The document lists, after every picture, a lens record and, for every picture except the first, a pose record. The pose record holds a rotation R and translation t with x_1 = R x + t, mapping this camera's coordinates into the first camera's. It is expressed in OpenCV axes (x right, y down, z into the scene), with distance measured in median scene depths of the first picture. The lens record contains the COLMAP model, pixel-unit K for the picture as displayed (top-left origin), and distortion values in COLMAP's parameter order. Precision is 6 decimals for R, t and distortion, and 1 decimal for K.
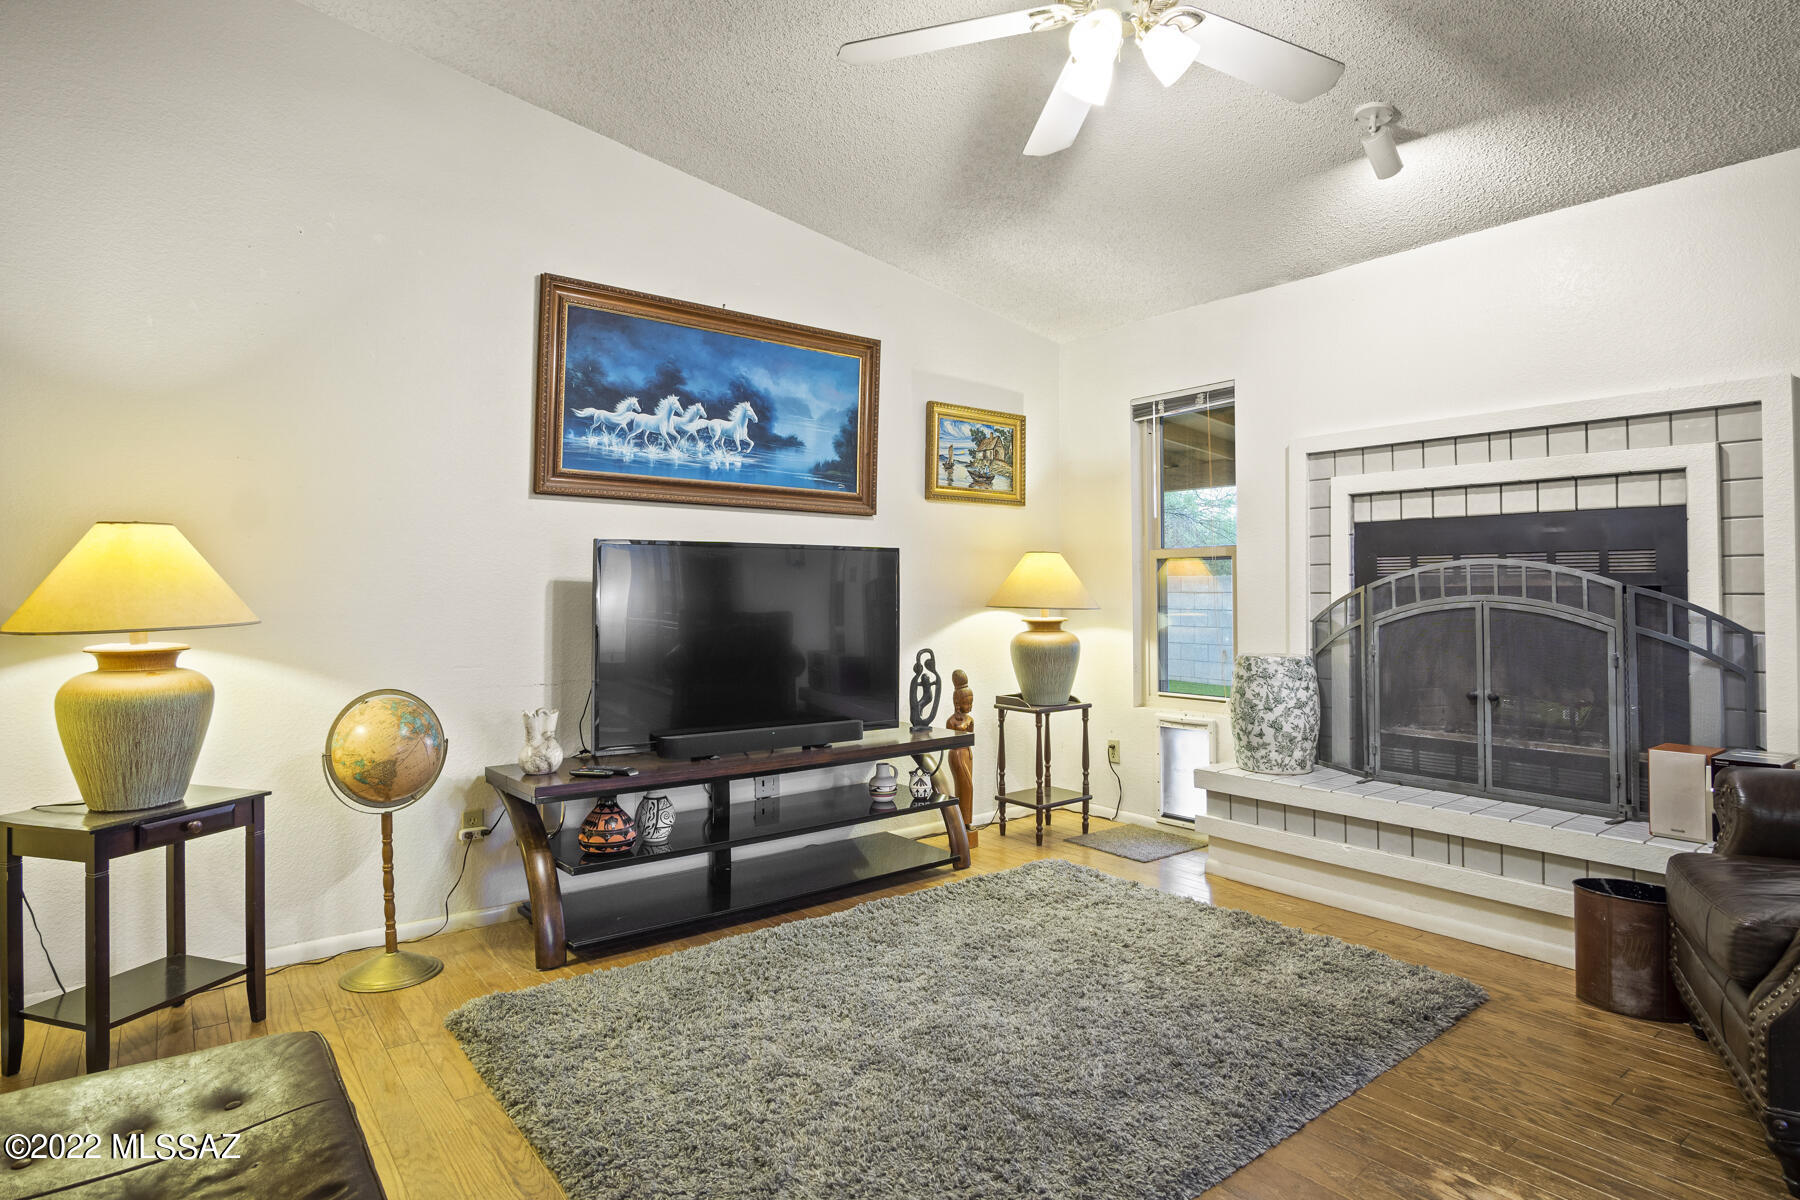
lens RADIAL K [[968.3, 0, 897.9], [0, 968.3, 562.2], [0, 0, 1]] dist [-0.038084, 0.009752]
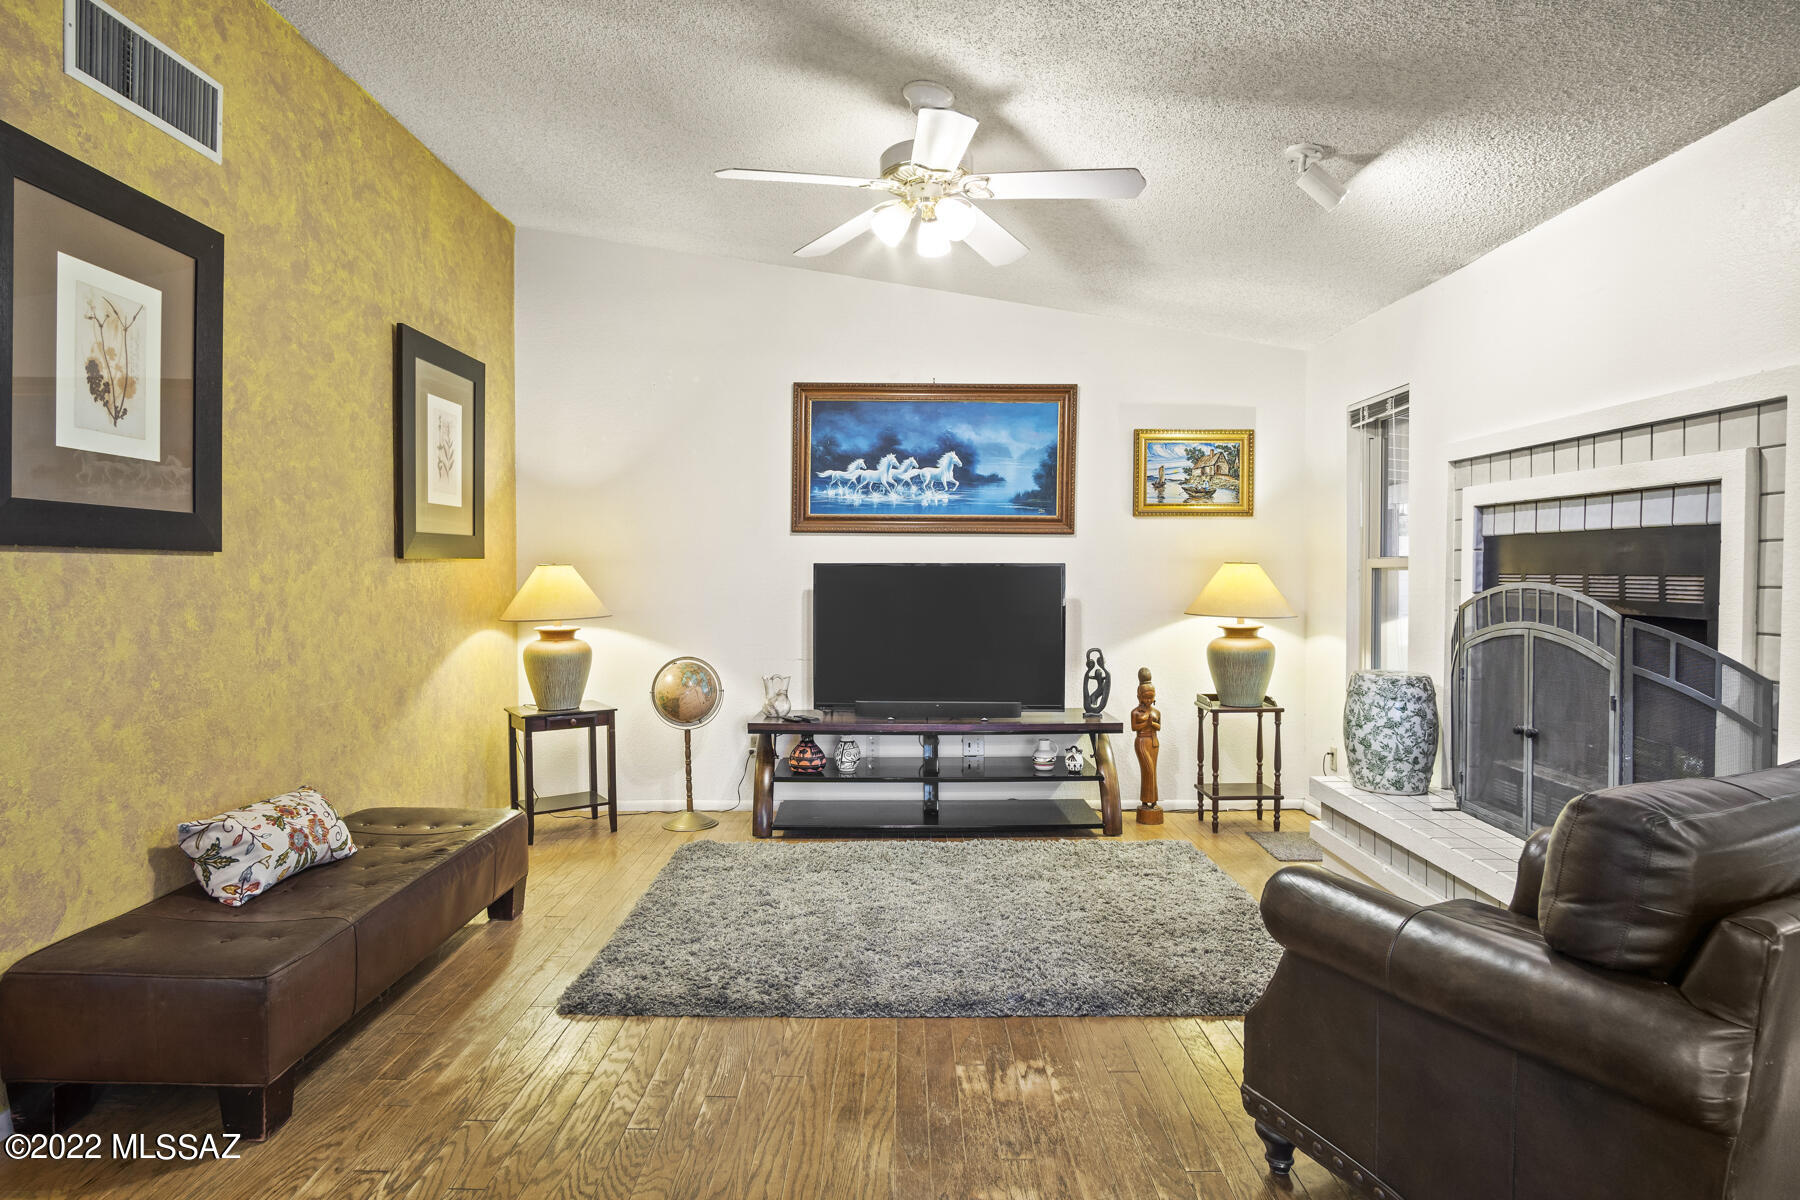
lens RADIAL K [[968.3, 0, 886.0], [0, 968.3, 581.5], [0, 0, 1]] dist [-0.038084, 0.009752]
pose [[0.783239, 0.008727, -0.621660, 0.628225], [0.017407, 0.999202, 0.035958, -0.042903], [0.621477, -0.038985, 0.782461, -0.084366]]
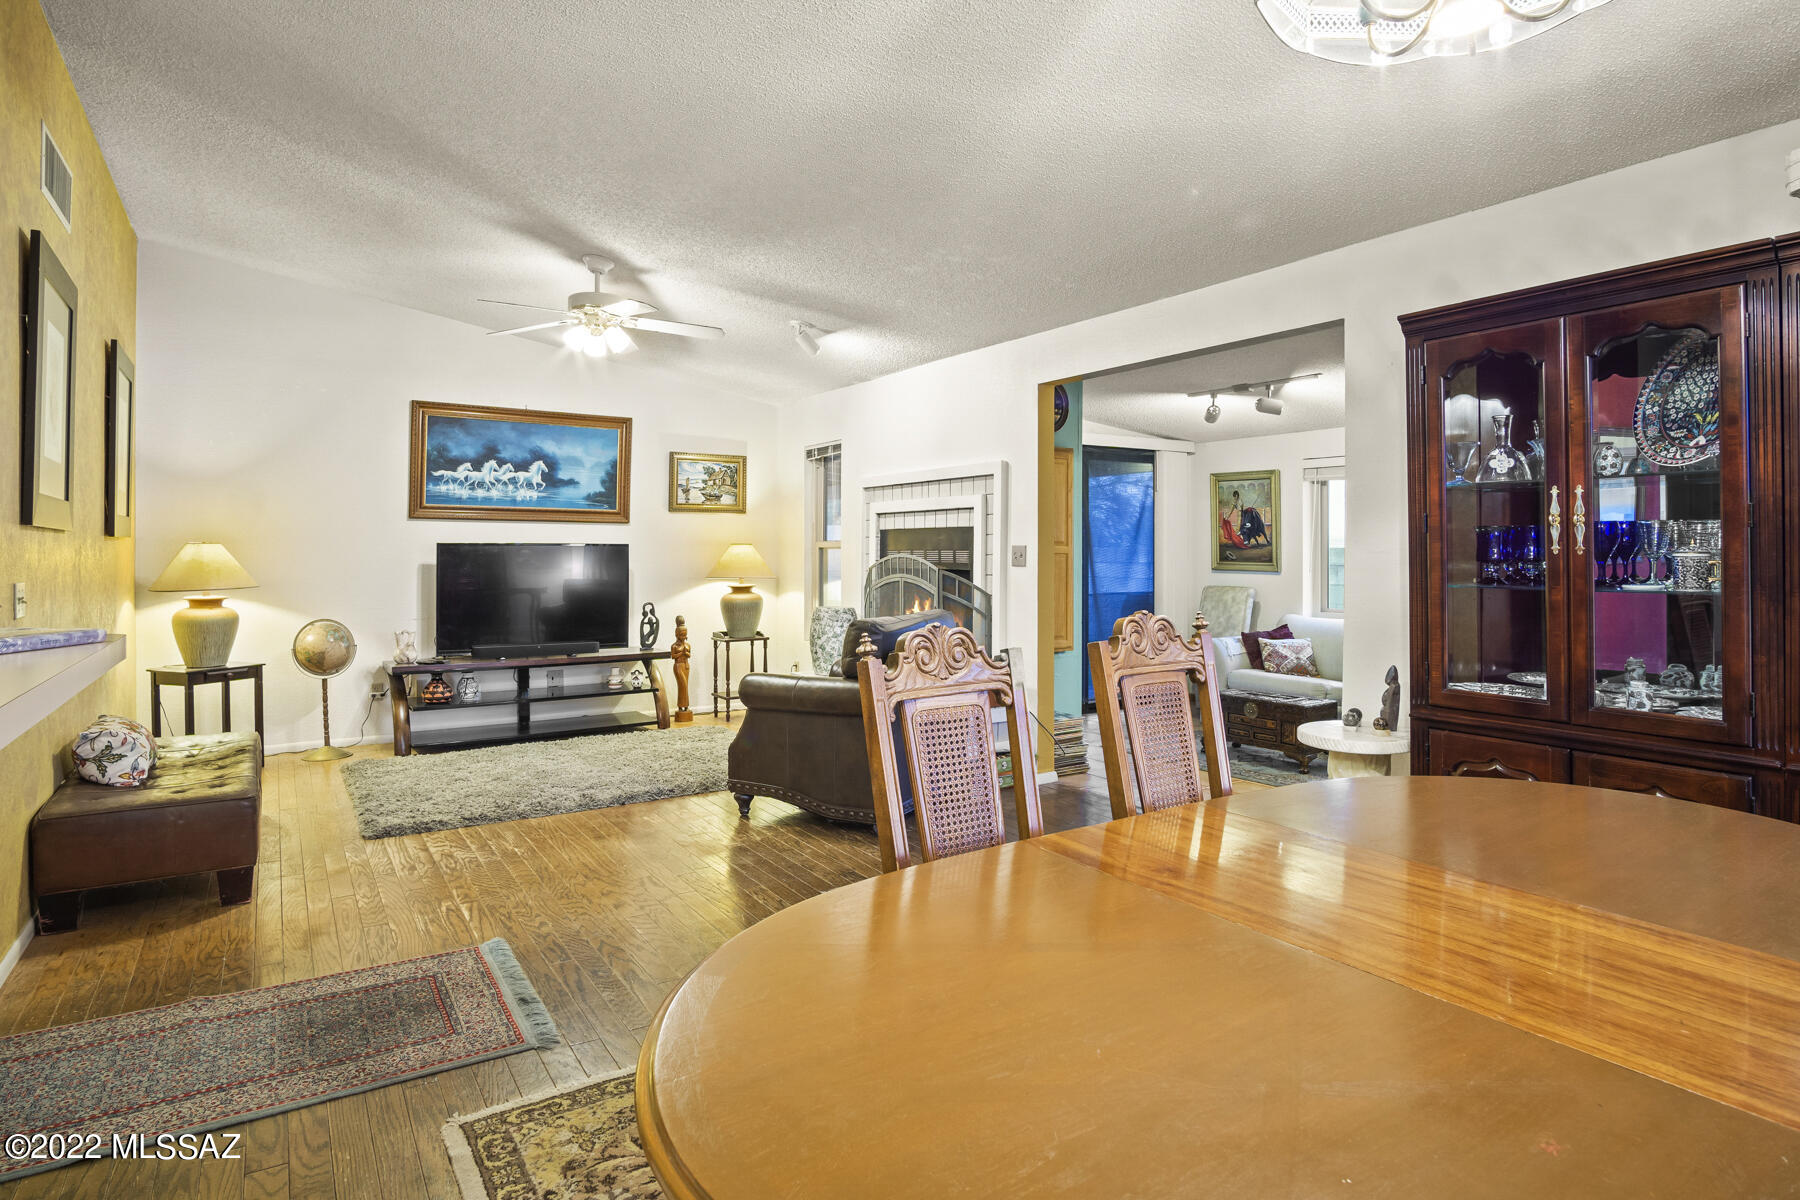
lens RADIAL K [[968.3, 0, 895.1], [0, 968.3, 546.6], [0, 0, 1]] dist [-0.038084, 0.009752]
pose [[0.996469, 0.000500, -0.083954, 0.679243], [0.001514, 0.999713, 0.023923, -0.055145], [0.083942, -0.023965, 0.996182, -0.741068]]
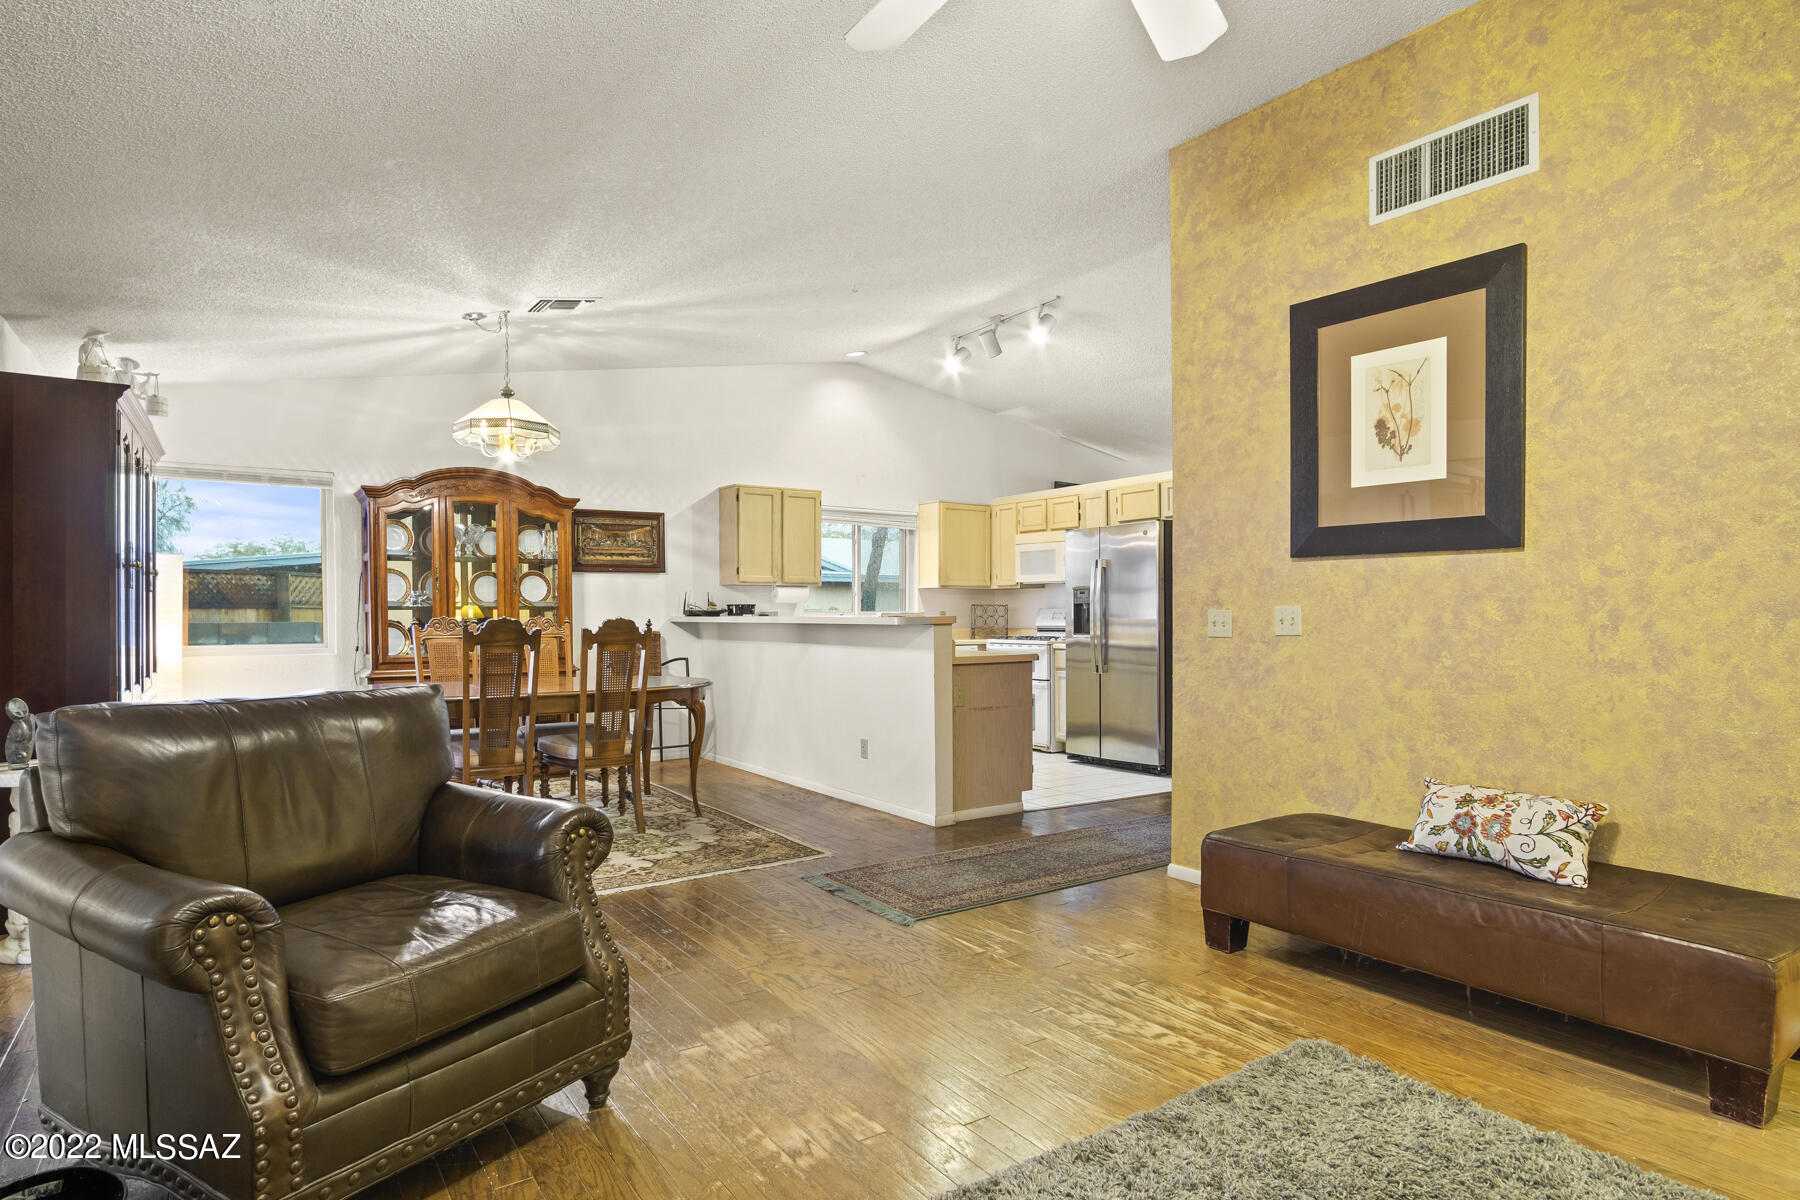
lens RADIAL K [[968.3, 0, 892.0], [0, 968.3, 642.4], [0, 0, 1]] dist [-0.038084, 0.009752]
pose [[-0.998677, 0.003706, 0.051293, 0.212391], [0.003863, 0.999988, 0.002952, 0.029244], [-0.051281, 0.003147, -0.998679, 1.045389]]
